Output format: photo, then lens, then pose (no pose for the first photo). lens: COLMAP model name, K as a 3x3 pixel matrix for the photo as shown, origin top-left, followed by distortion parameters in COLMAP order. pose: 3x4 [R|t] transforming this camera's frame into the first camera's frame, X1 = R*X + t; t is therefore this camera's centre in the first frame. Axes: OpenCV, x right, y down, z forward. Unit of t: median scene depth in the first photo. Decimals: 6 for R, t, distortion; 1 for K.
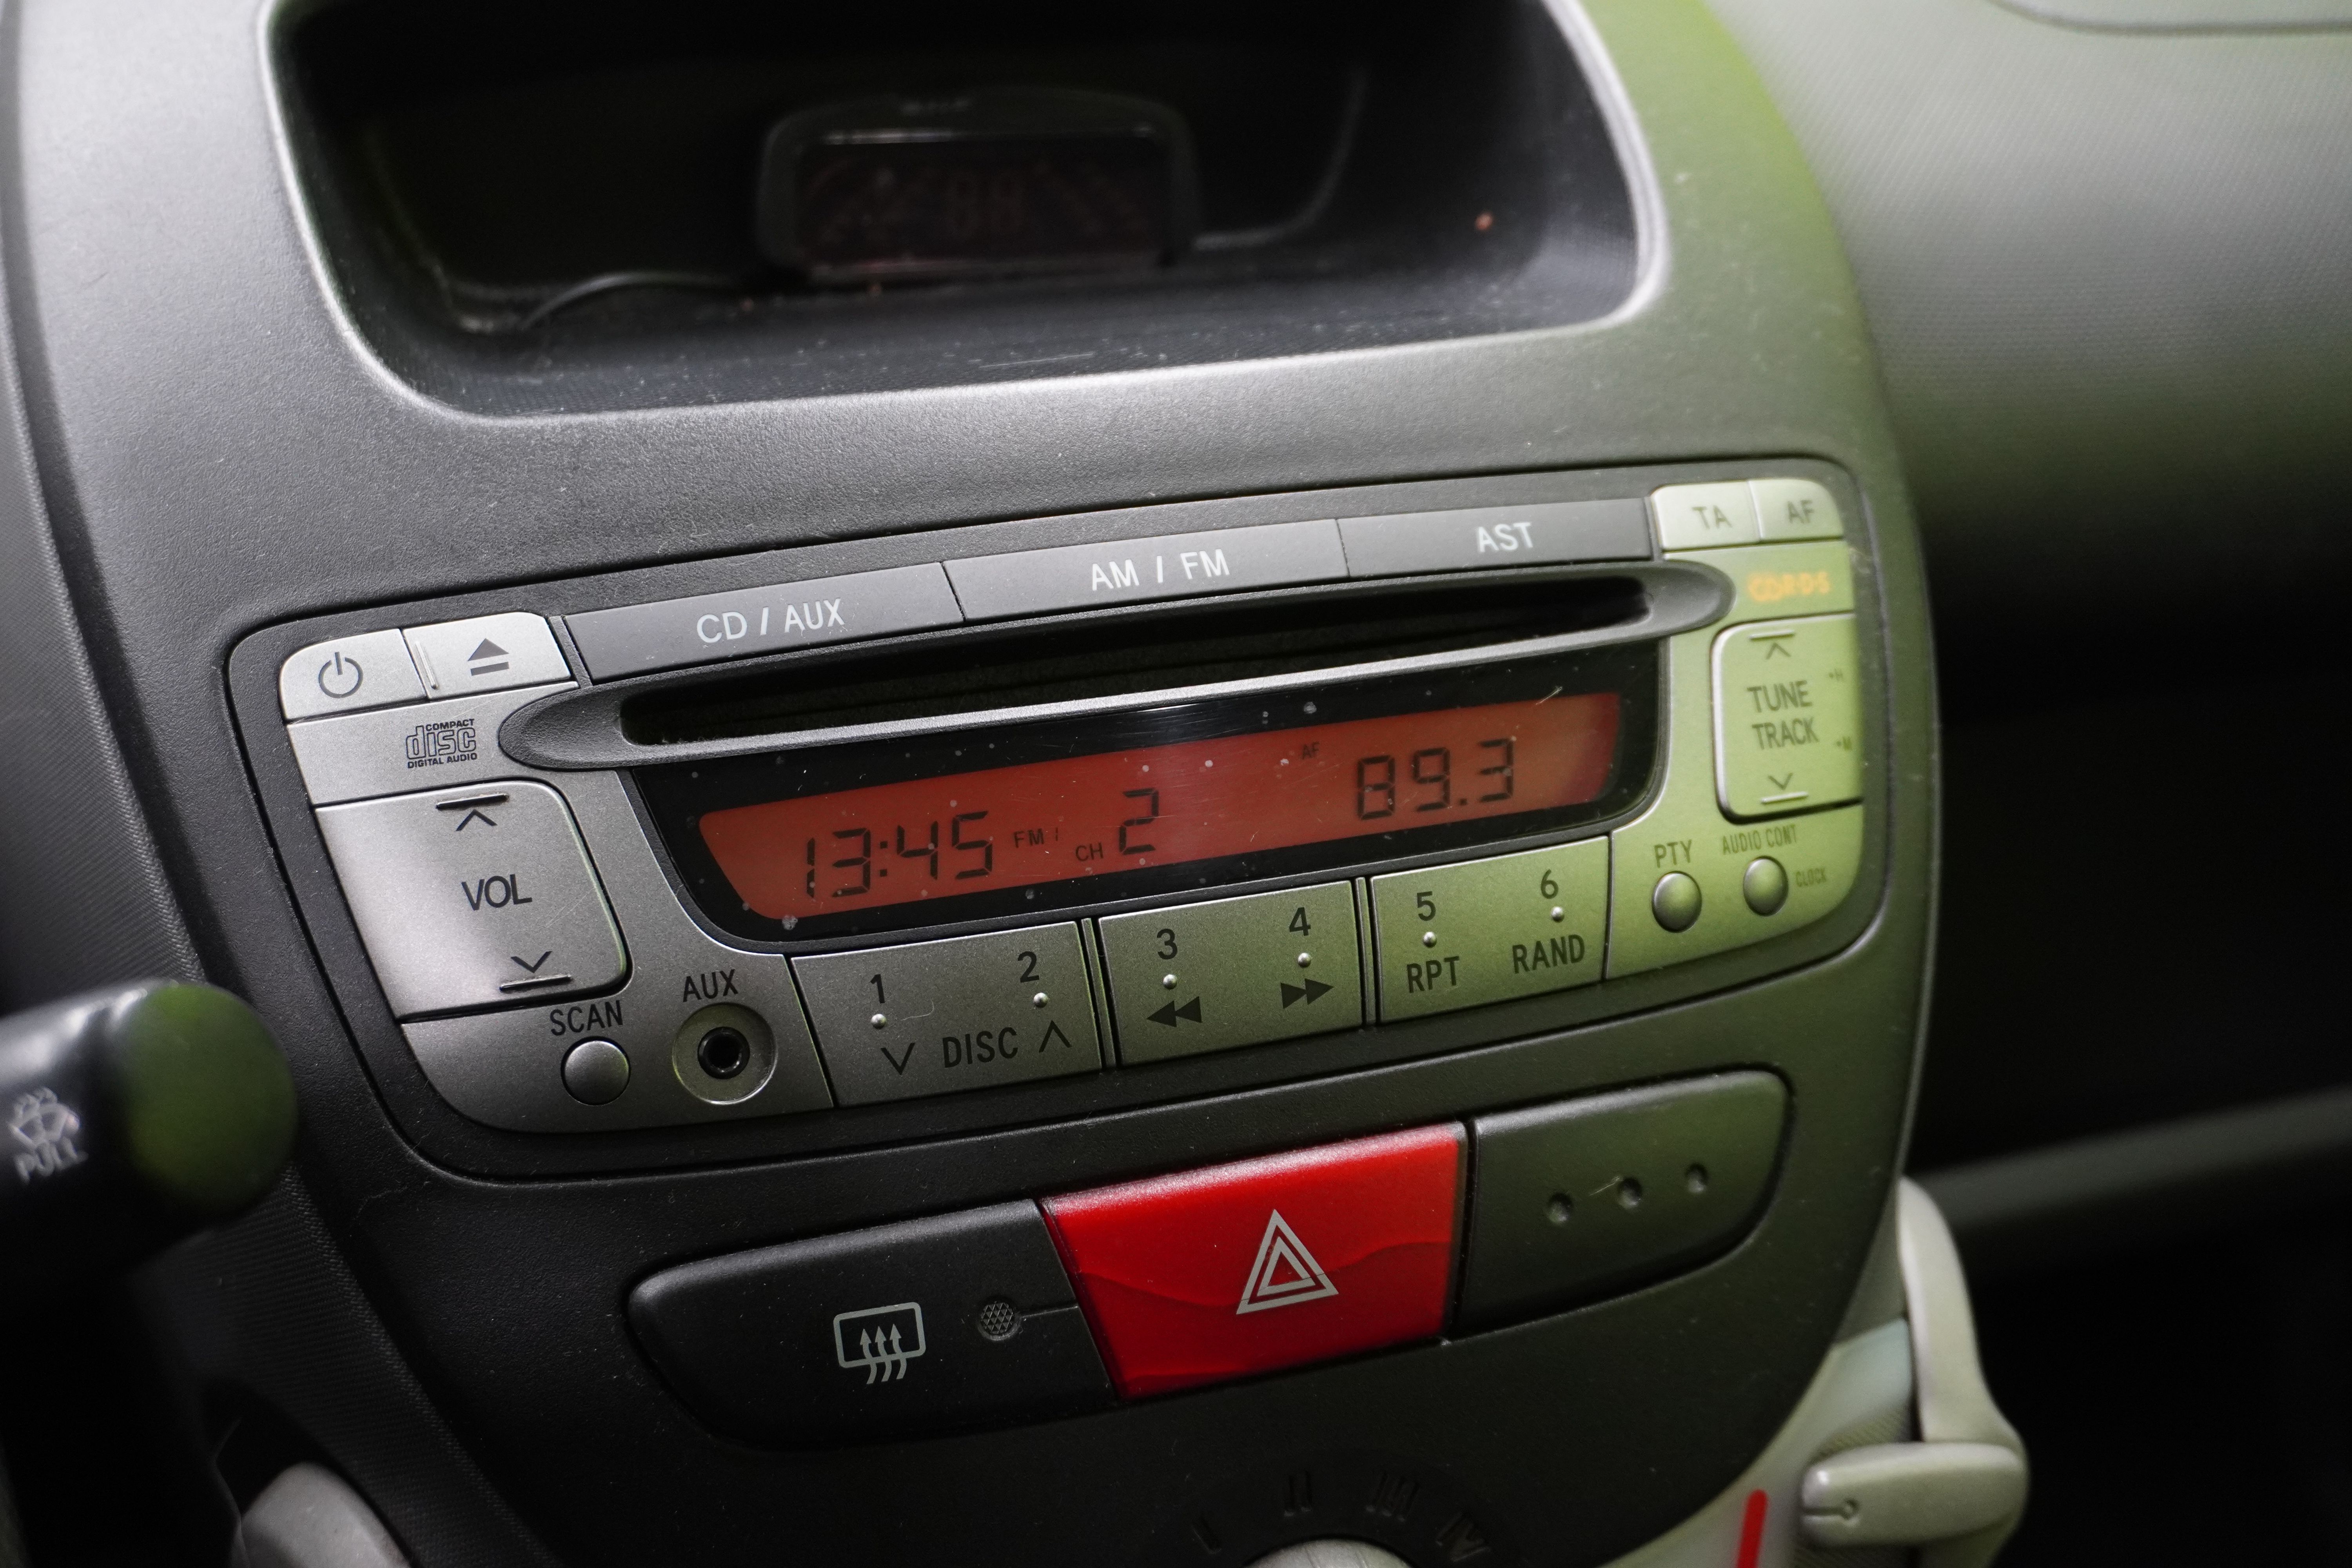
lens RADIAL K [[2631.7, 0, 1180.6], [0, 2631.7, 789.1], [0, 0, 1]] dist [0.060443, 0.000000]
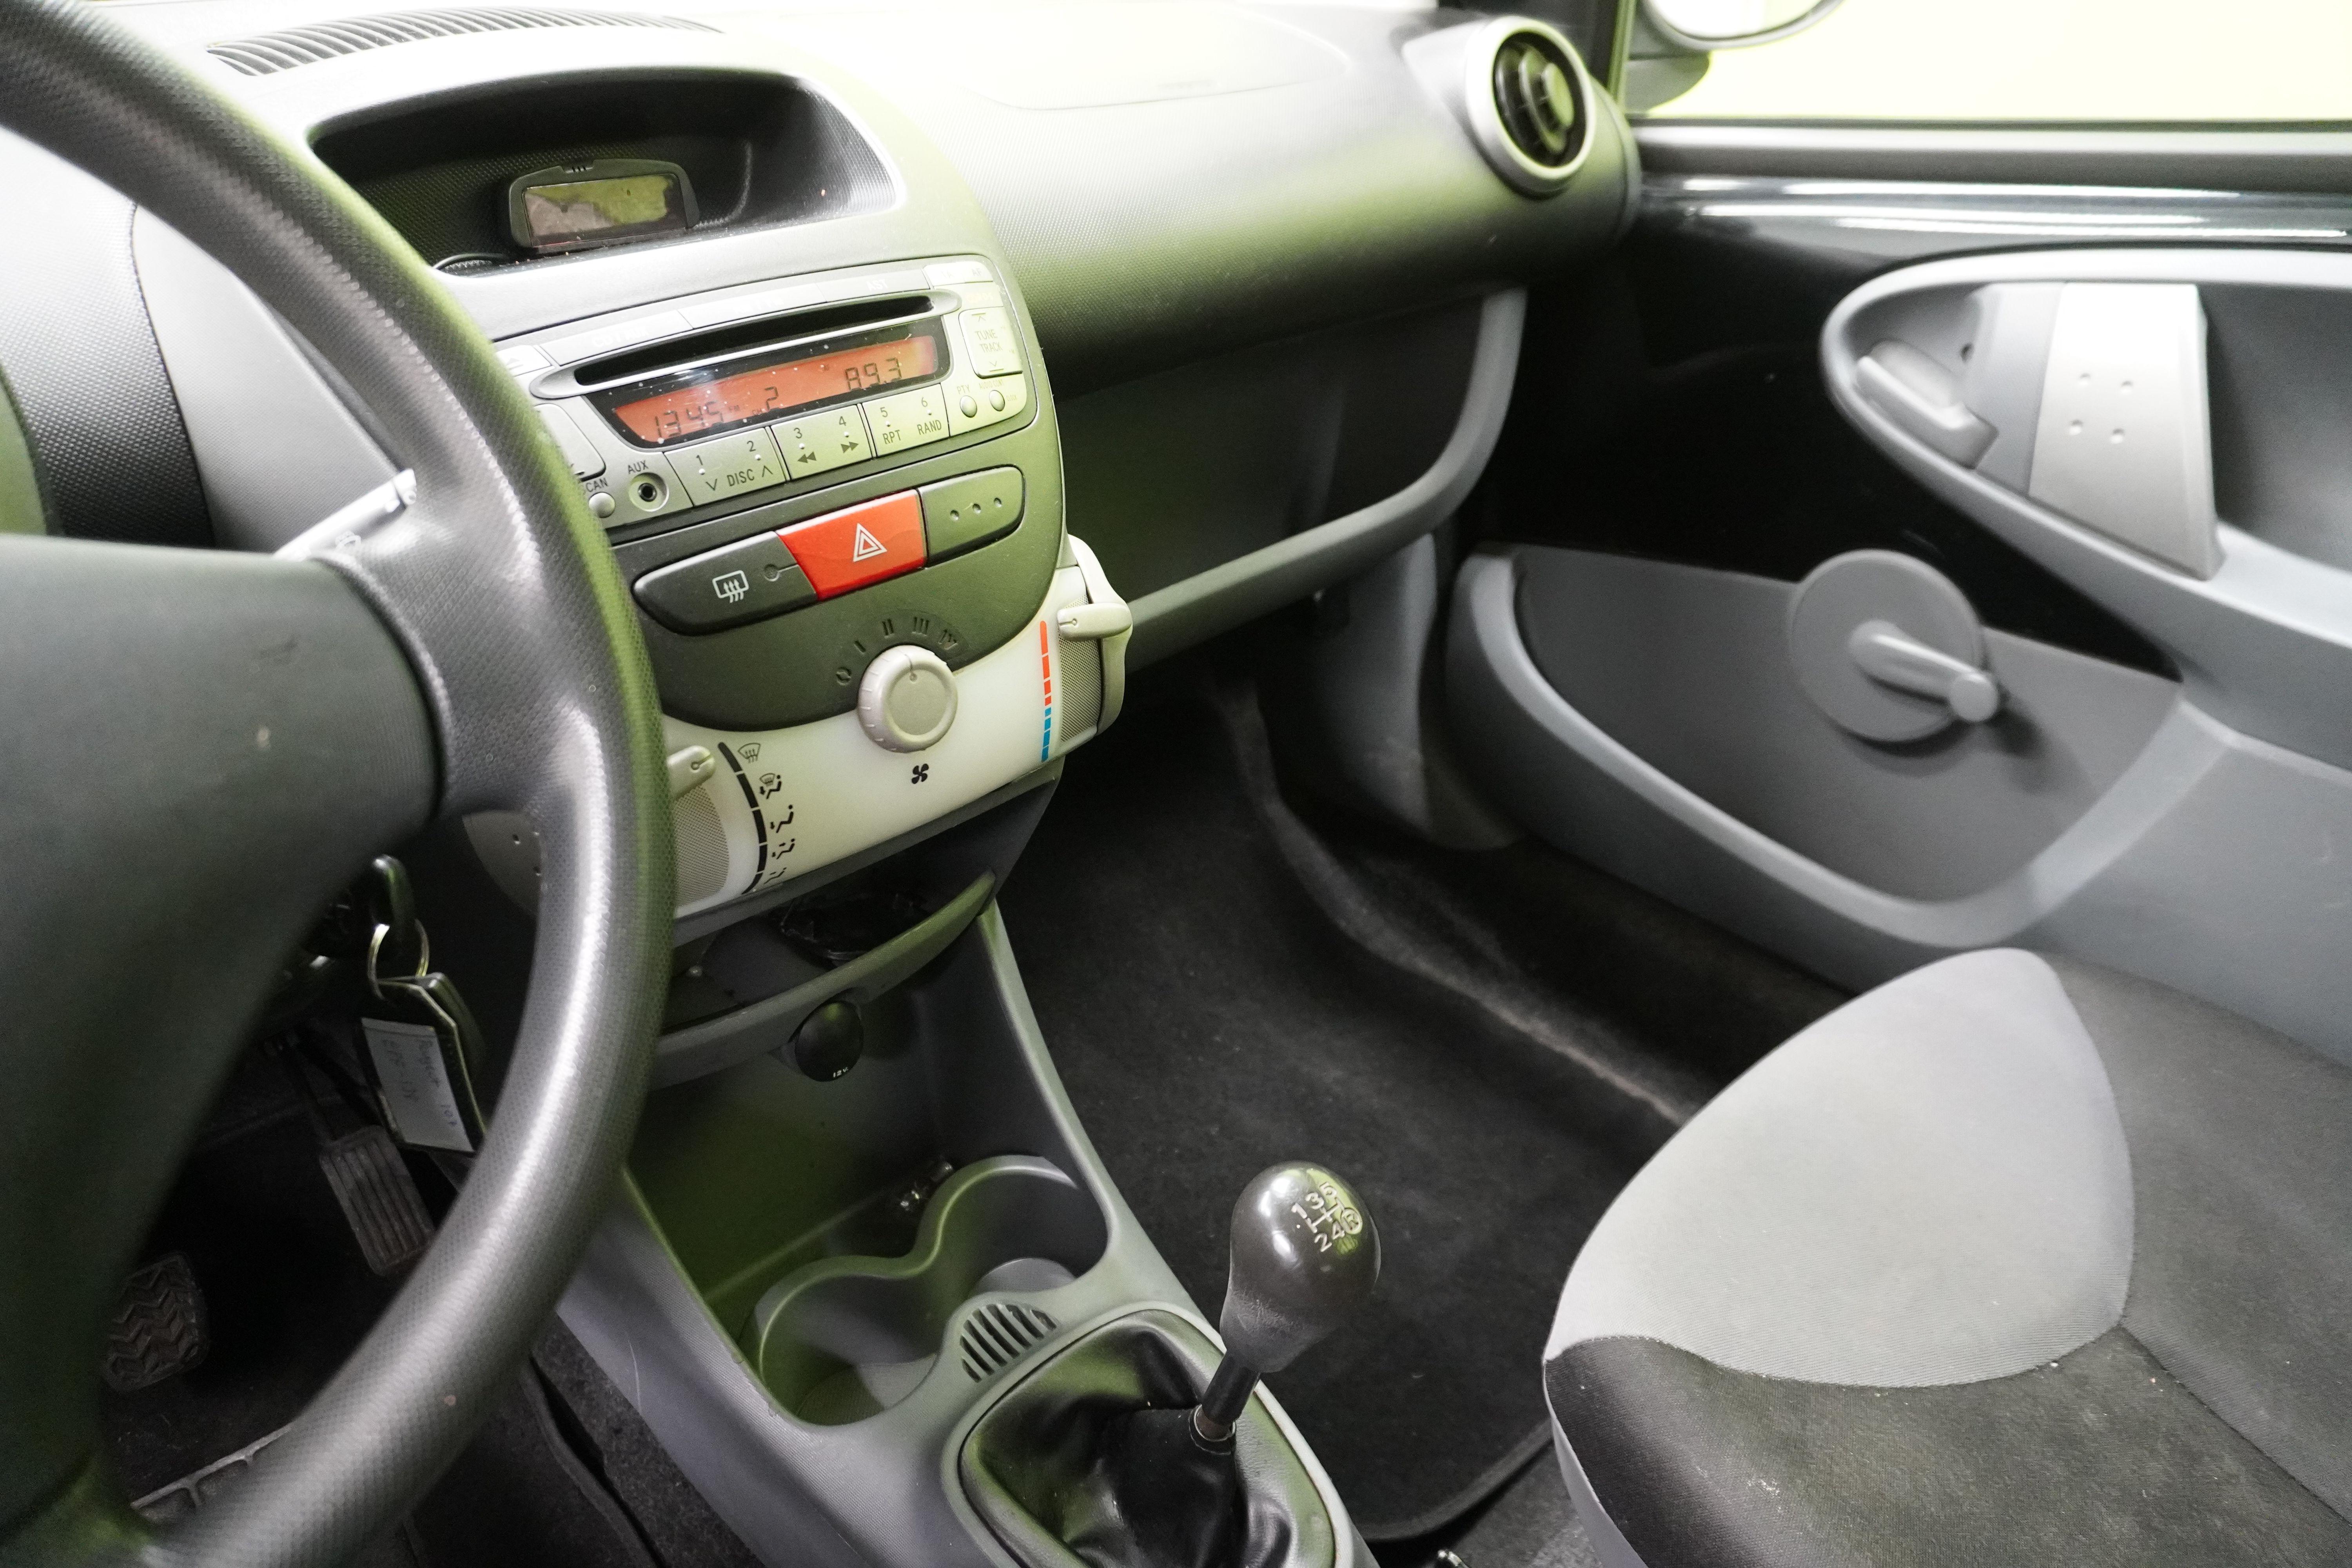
lens RADIAL K [[1645.6, 0, 1174.9], [0, 1645.6, 776.7], [0, 0, 1]] dist [-0.004145, 0.001527]
pose [[0.912522, -0.230007, 0.338232, -0.302817], [0.216884, 0.973183, 0.076654, 0.354355], [-0.346793, 0.003409, 0.937936, -0.724936]]
